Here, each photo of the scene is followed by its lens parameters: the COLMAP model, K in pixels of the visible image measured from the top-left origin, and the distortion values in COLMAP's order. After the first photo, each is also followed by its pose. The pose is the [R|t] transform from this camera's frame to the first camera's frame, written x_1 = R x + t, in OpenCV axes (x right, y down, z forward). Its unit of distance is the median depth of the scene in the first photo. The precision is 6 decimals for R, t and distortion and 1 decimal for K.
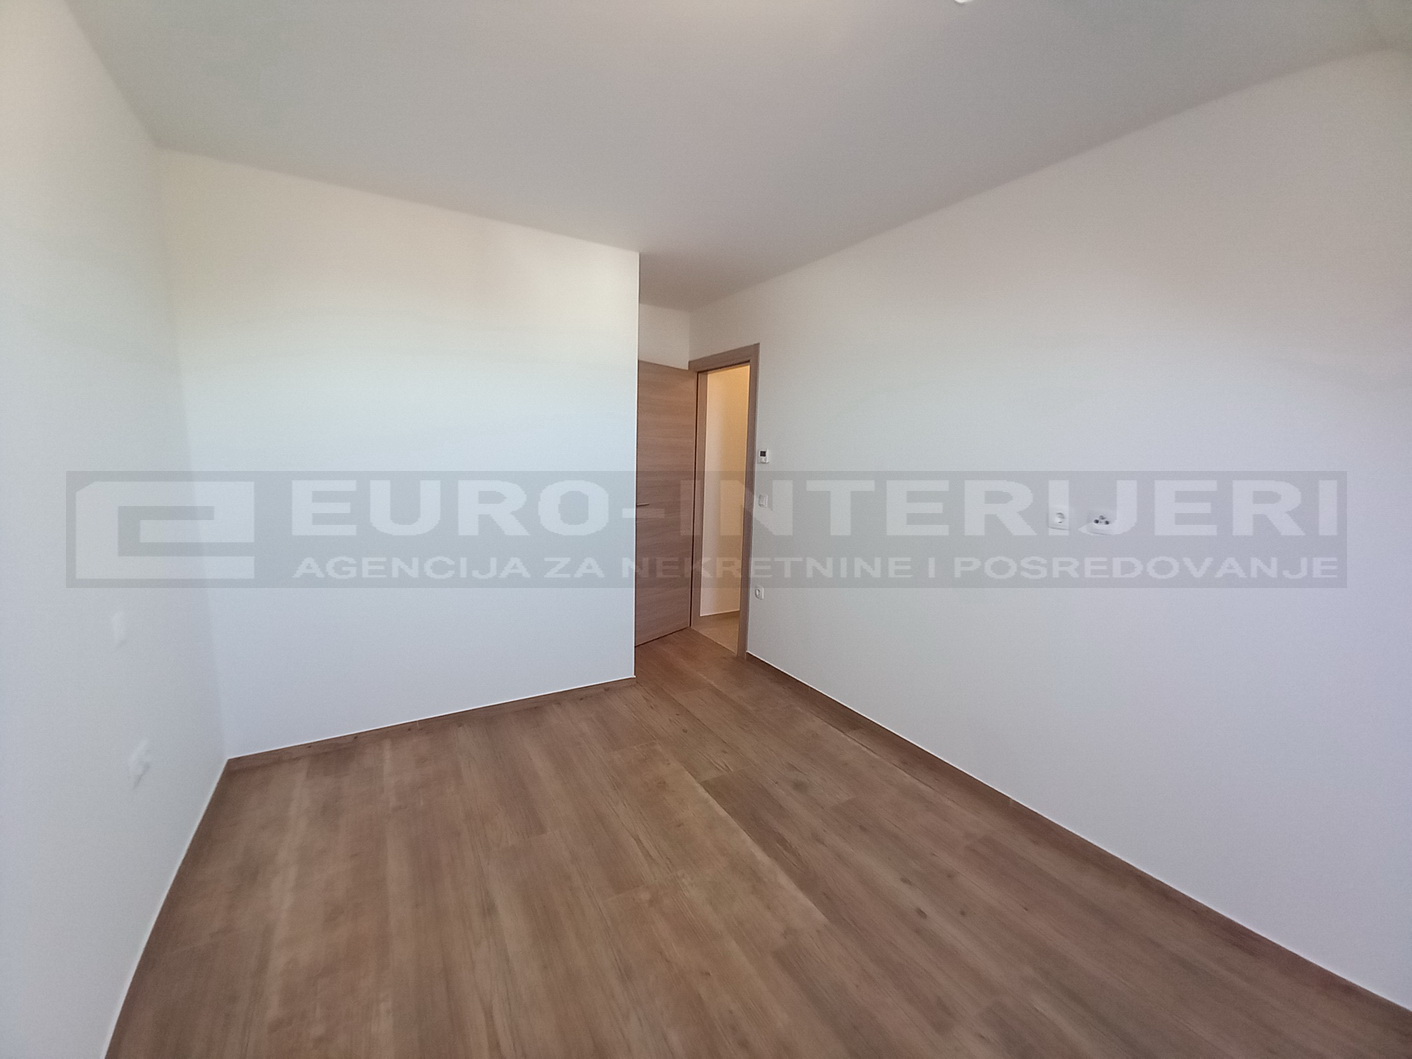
lens RADIAL K [[563.4, 0, 706.0], [0, 563.4, 529.5], [0, 0, 1]] dist [0.001647, 0.000055]
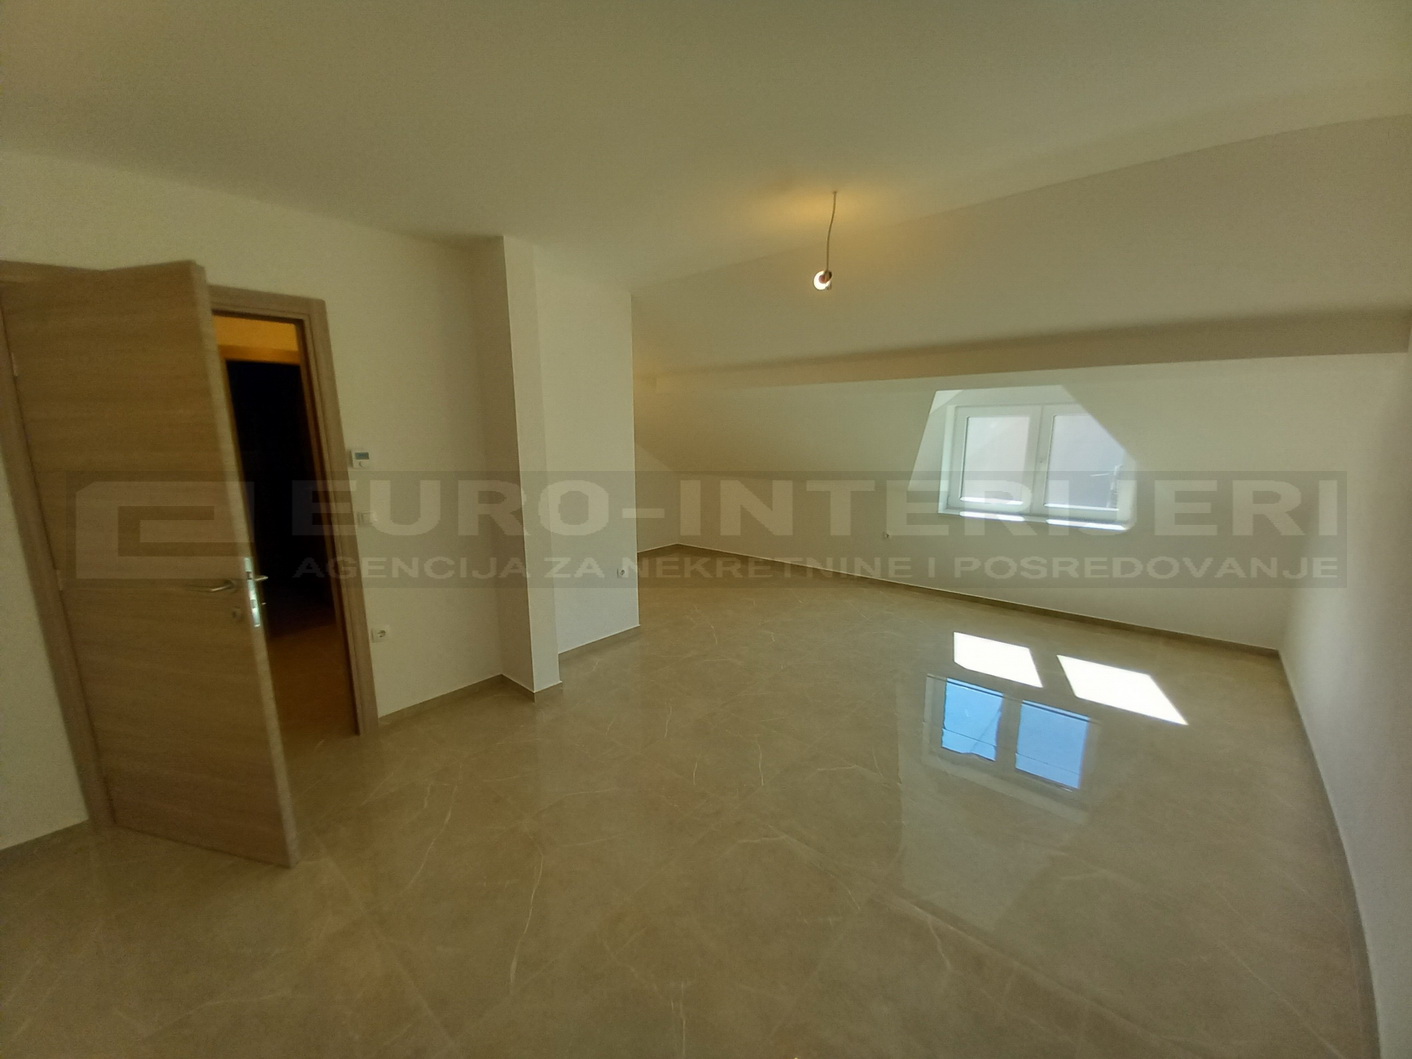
lens RADIAL K [[563.4, 0, 706.0], [0, 563.4, 529.5], [0, 0, 1]] dist [0.001647, 0.000055]
pose [[0.999979, 0.000126, 0.006505, -0.010576], [-0.000126, 1.000000, -0.000073, 0.000007], [-0.006505, 0.000072, 0.999979, -0.000011]]
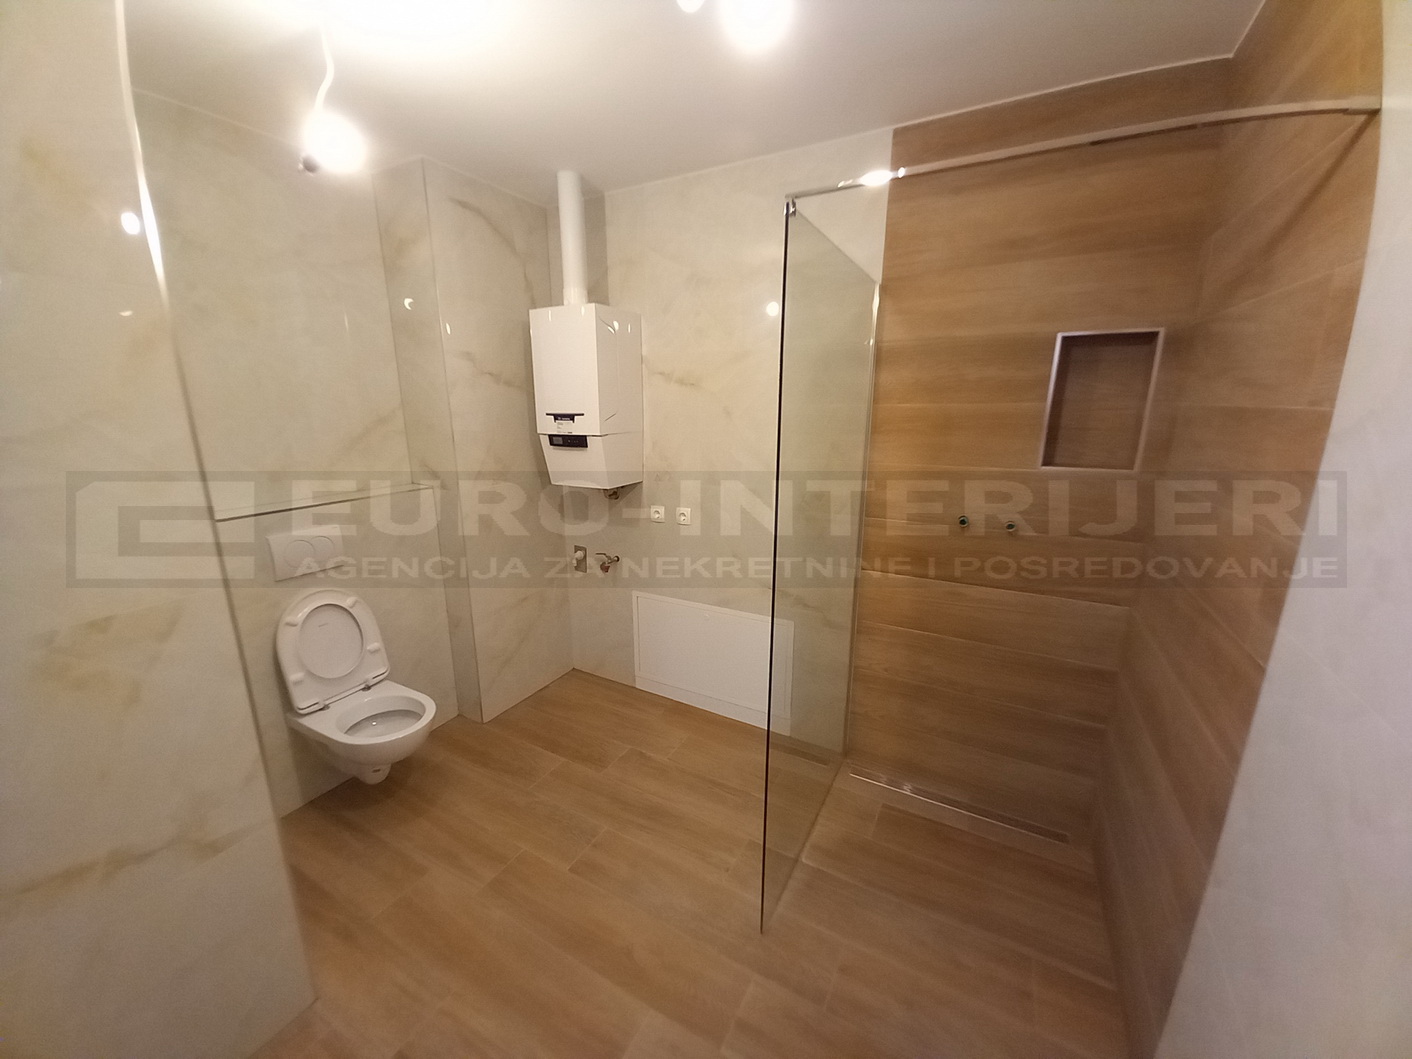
lens RADIAL K [[563.4, 0, 706.0], [0, 563.4, 529.5], [0, 0, 1]] dist [0.001647, 0.000055]
pose [[0.999982, 0.000130, 0.005982, 0.616978], [-0.000130, 1.000000, -0.000036, 0.000448], [-0.005982, 0.000035, 0.999982, 0.006608]]
